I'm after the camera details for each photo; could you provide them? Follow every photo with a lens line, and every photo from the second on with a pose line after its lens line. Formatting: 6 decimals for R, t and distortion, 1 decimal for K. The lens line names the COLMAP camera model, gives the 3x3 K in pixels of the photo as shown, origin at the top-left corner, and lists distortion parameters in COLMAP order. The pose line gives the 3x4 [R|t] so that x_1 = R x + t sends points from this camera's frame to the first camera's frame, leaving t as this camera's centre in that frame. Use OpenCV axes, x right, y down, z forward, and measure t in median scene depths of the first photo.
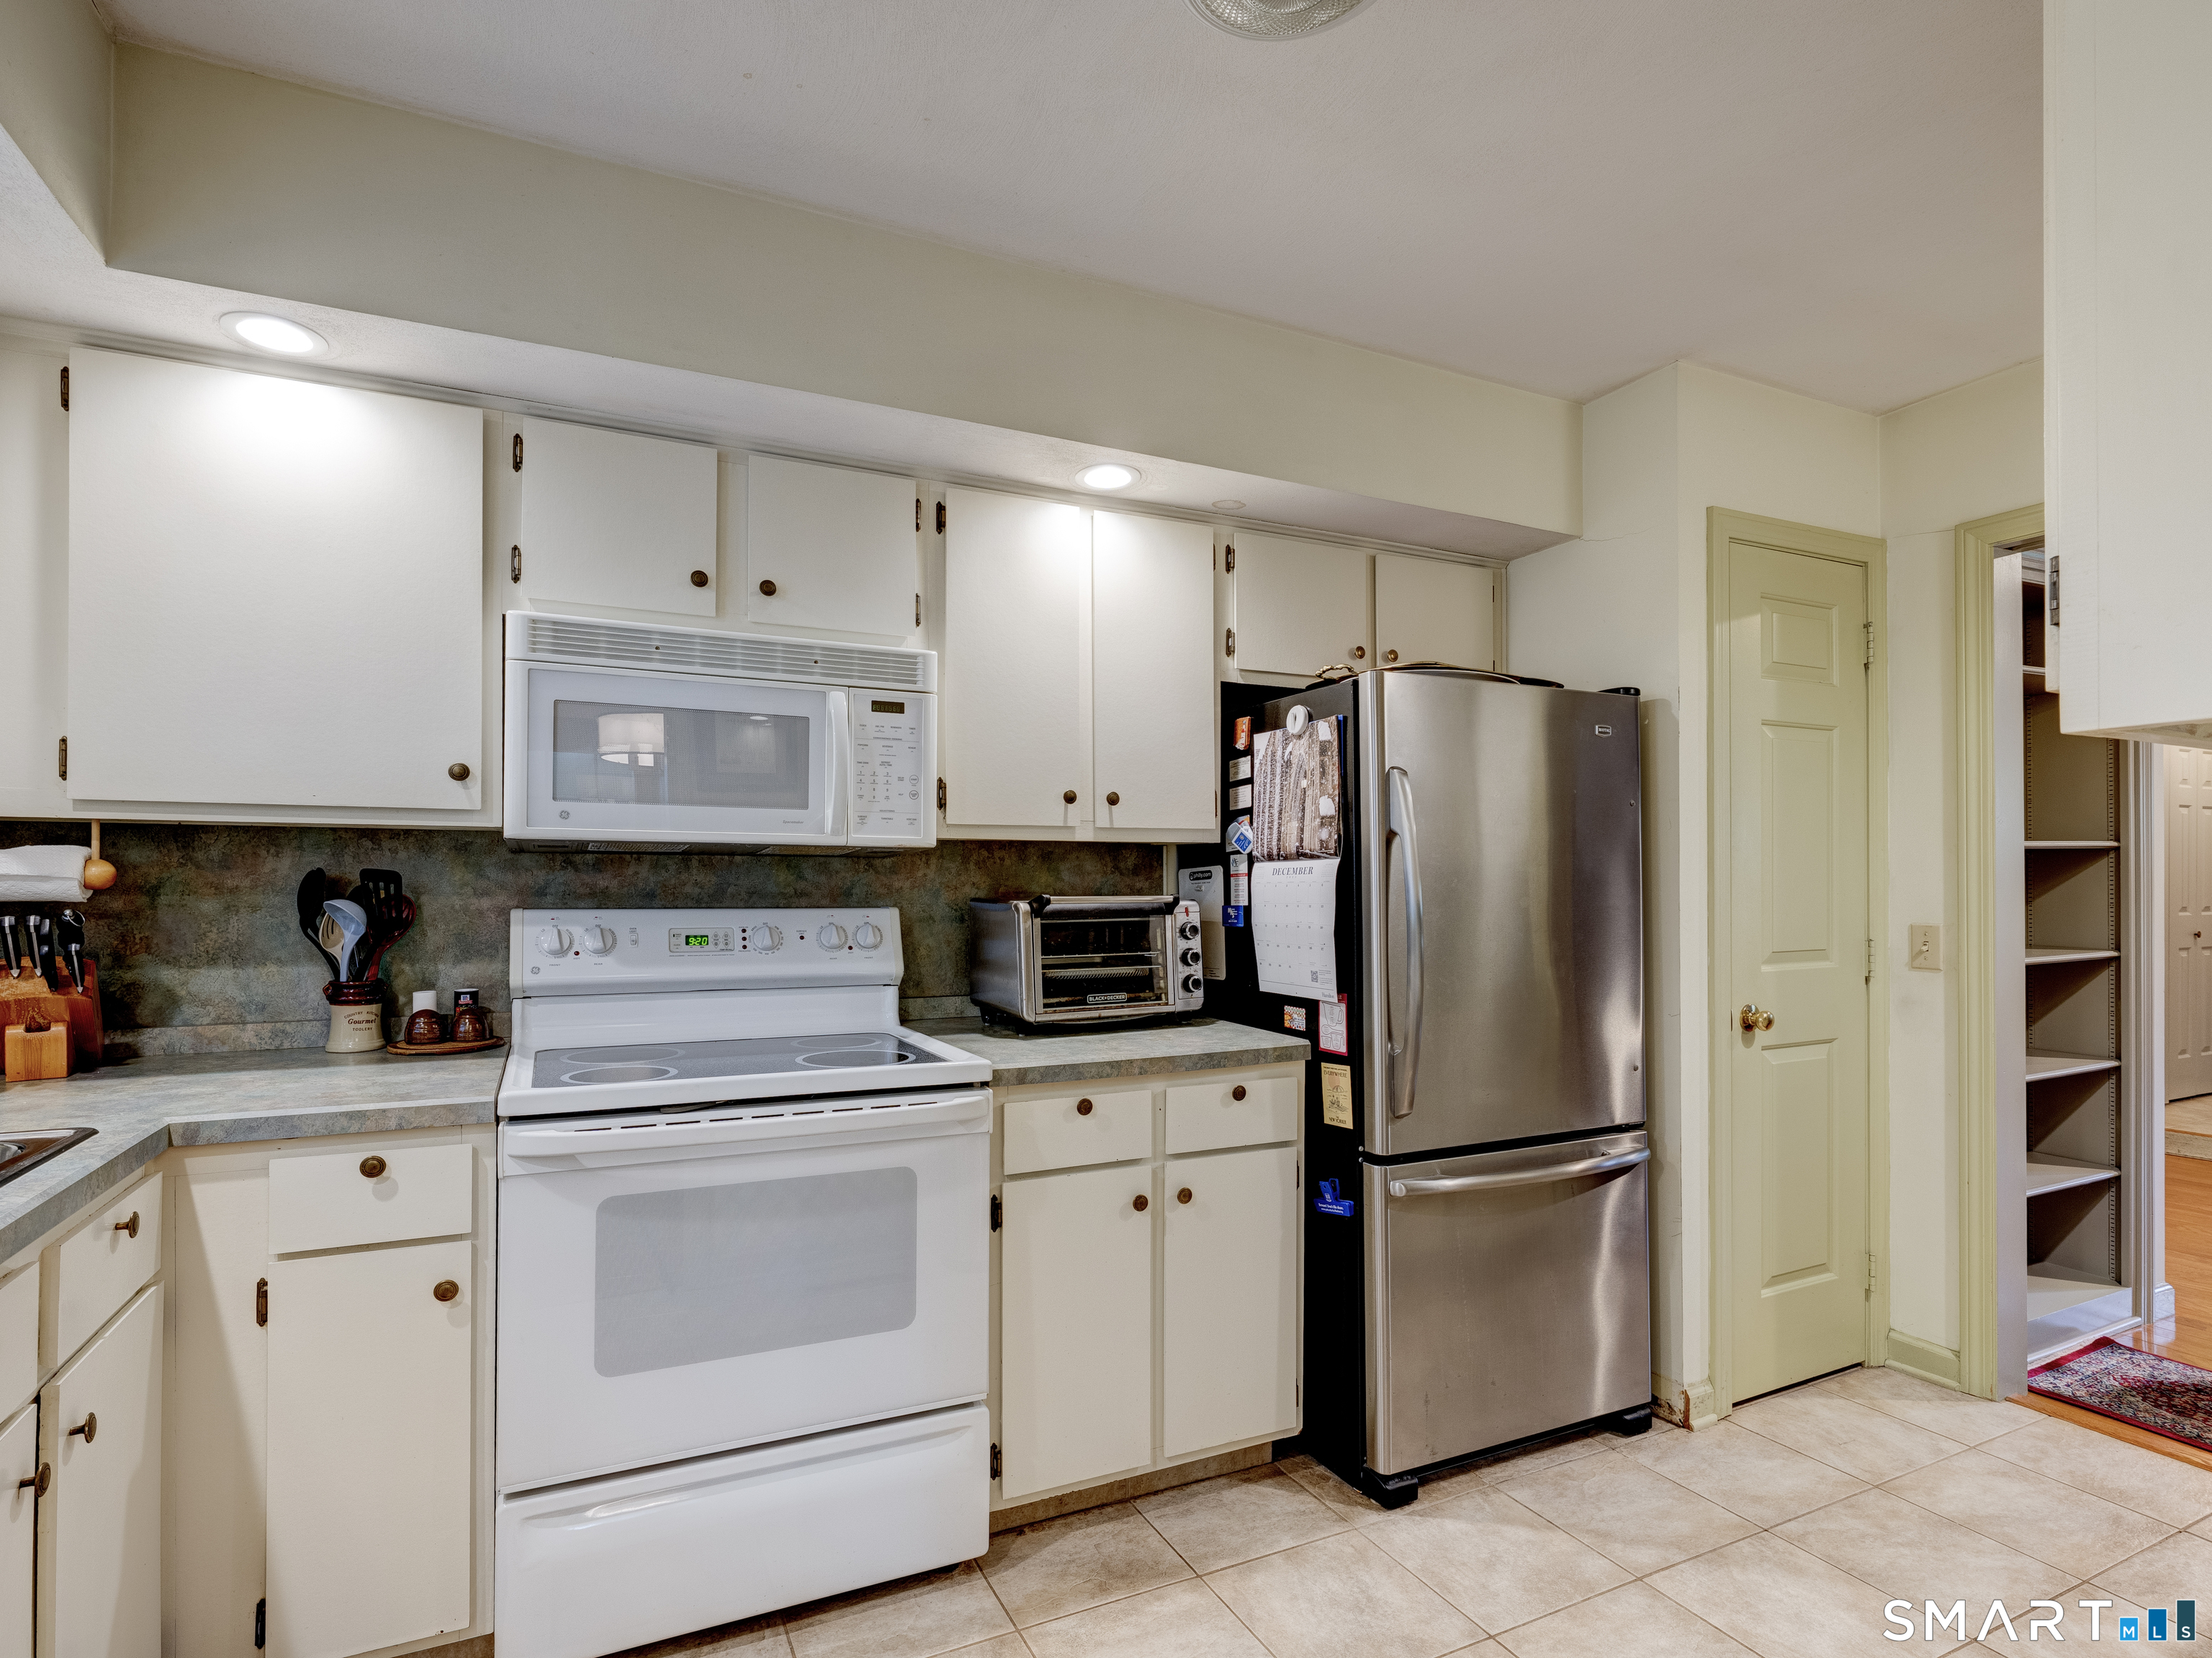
lens RADIAL K [[1145.5, 0, 1102.2], [0, 1145.5, 847.5], [0, 0, 1]] dist [-0.002060, -0.000217]
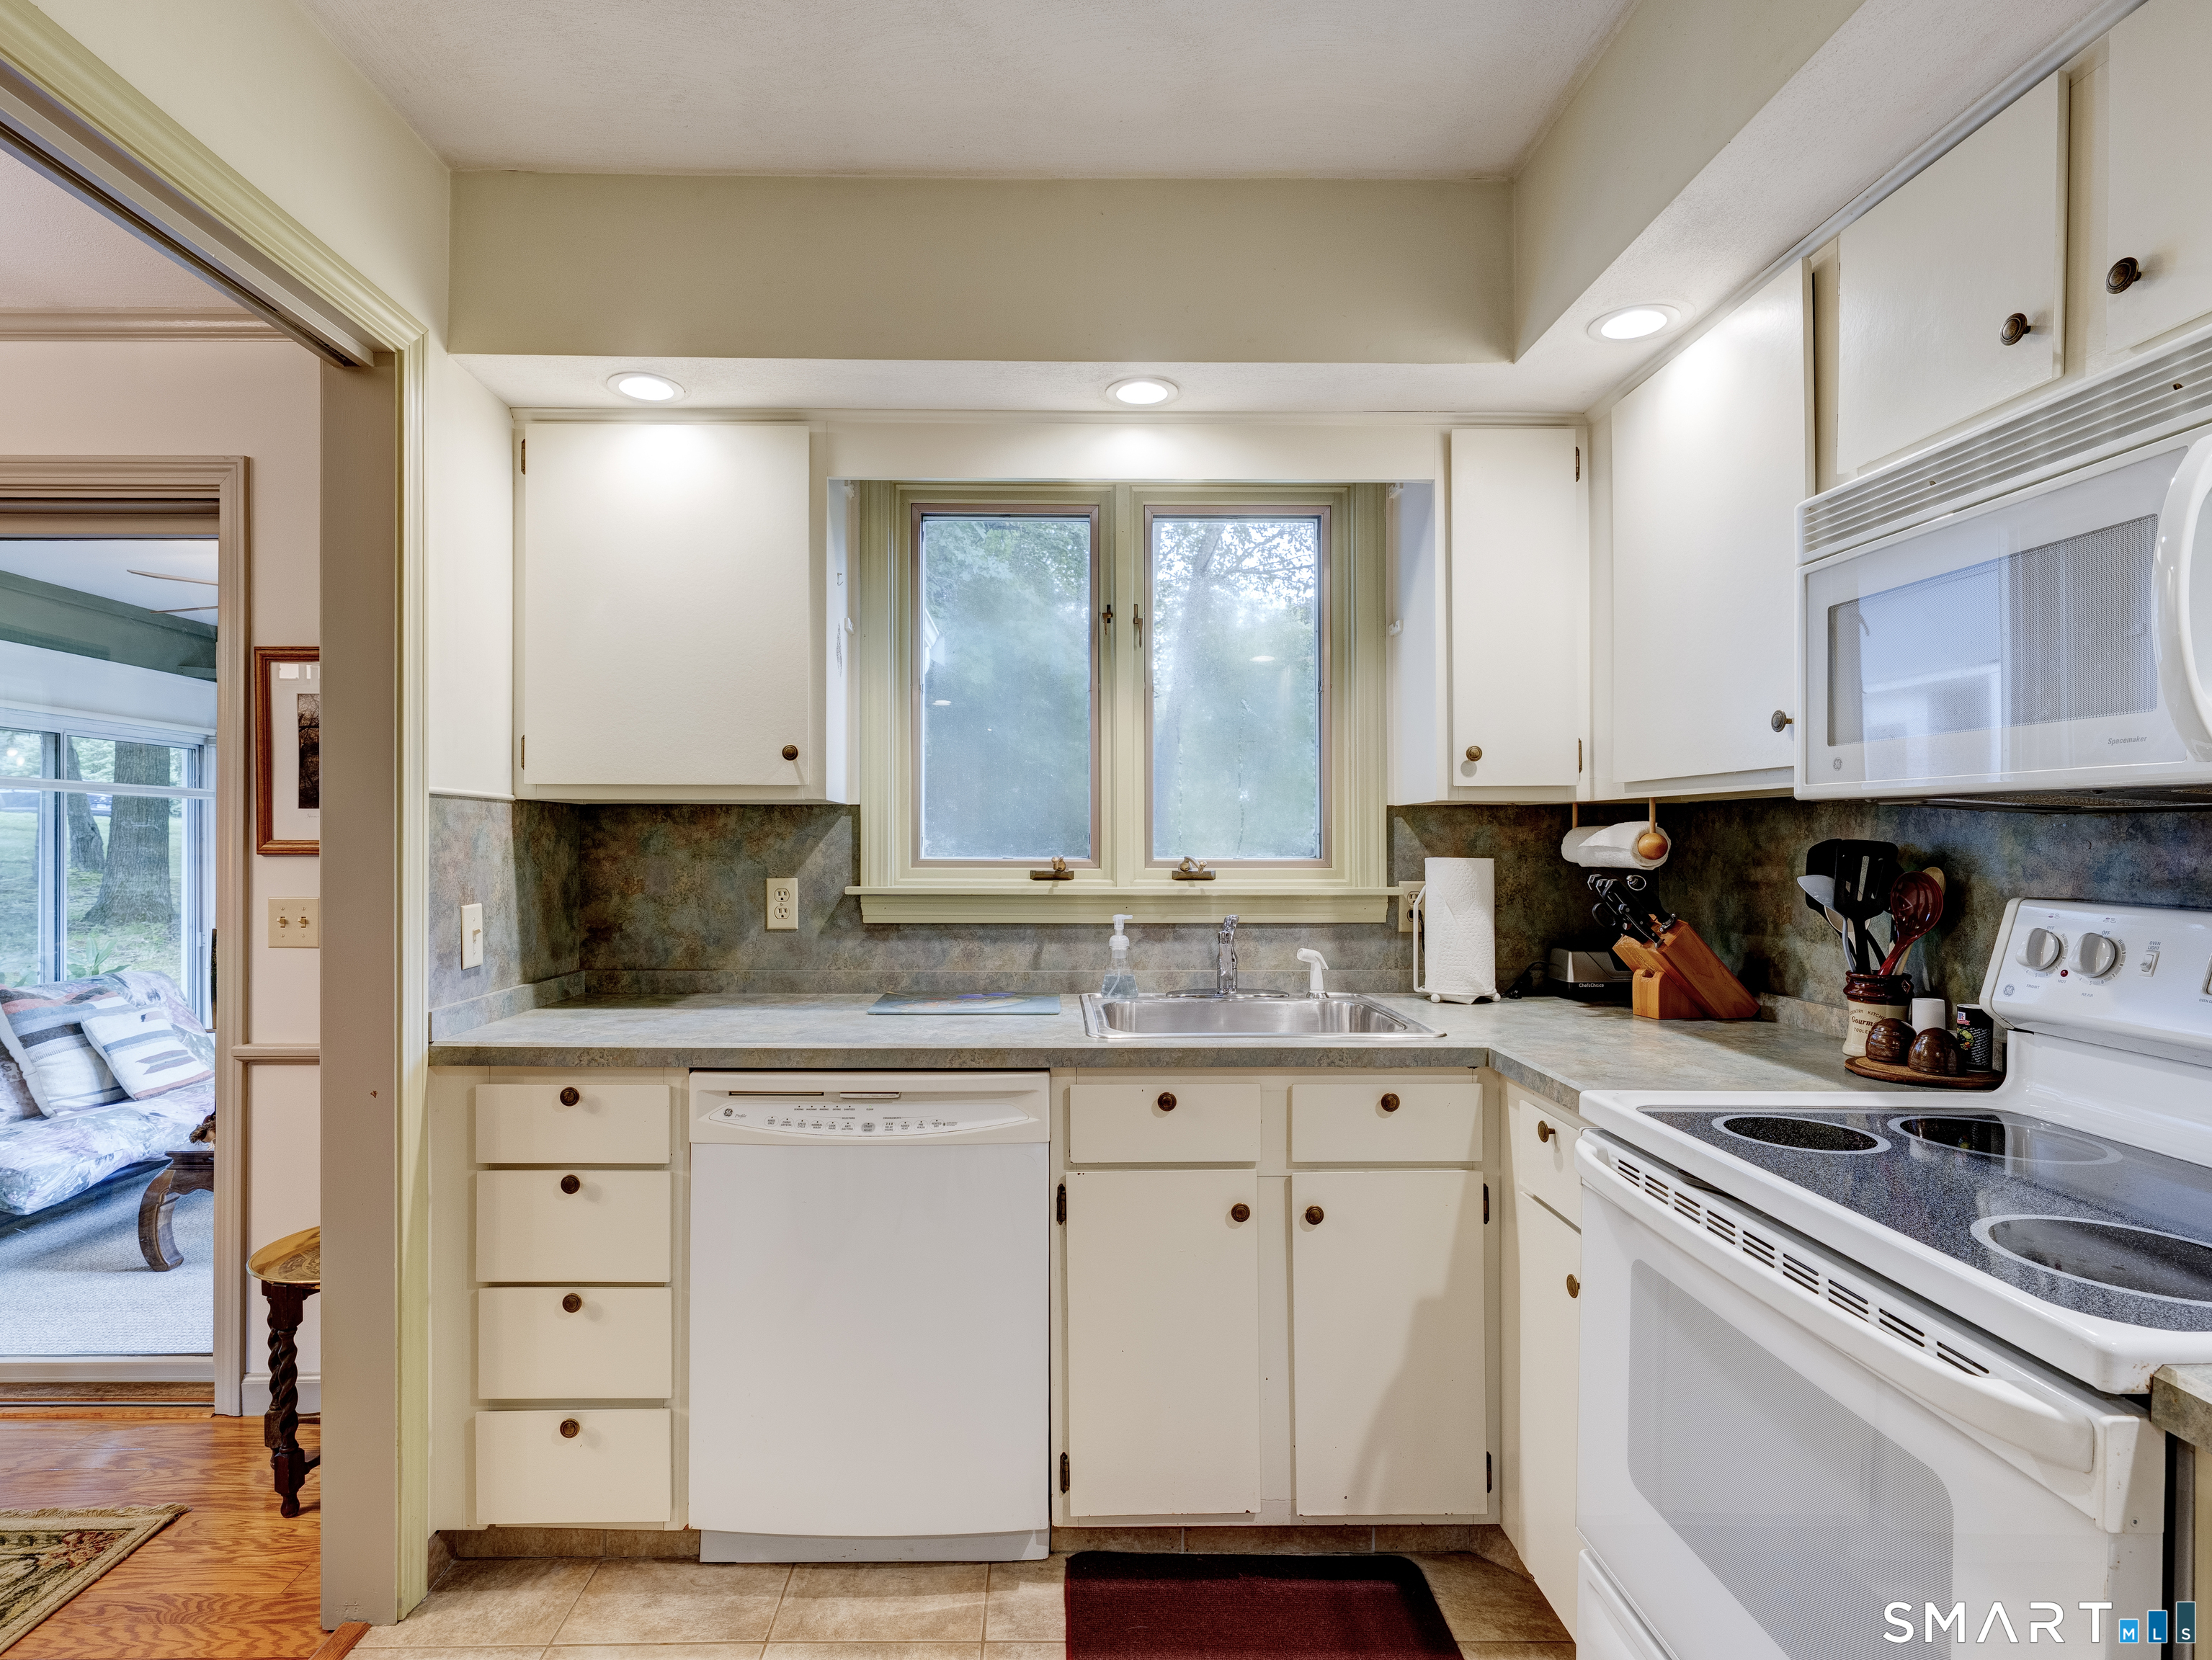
lens RADIAL K [[1145.3, 0, 1089.7], [0, 1145.3, 836.0], [0, 0, 1]] dist [-0.002060, -0.000217]
pose [[-0.417020, -0.009454, -0.908848, 0.341050], [0.016180, 0.999710, -0.017823, 0.021084], [0.908753, -0.022137, -0.416746, 0.815233]]
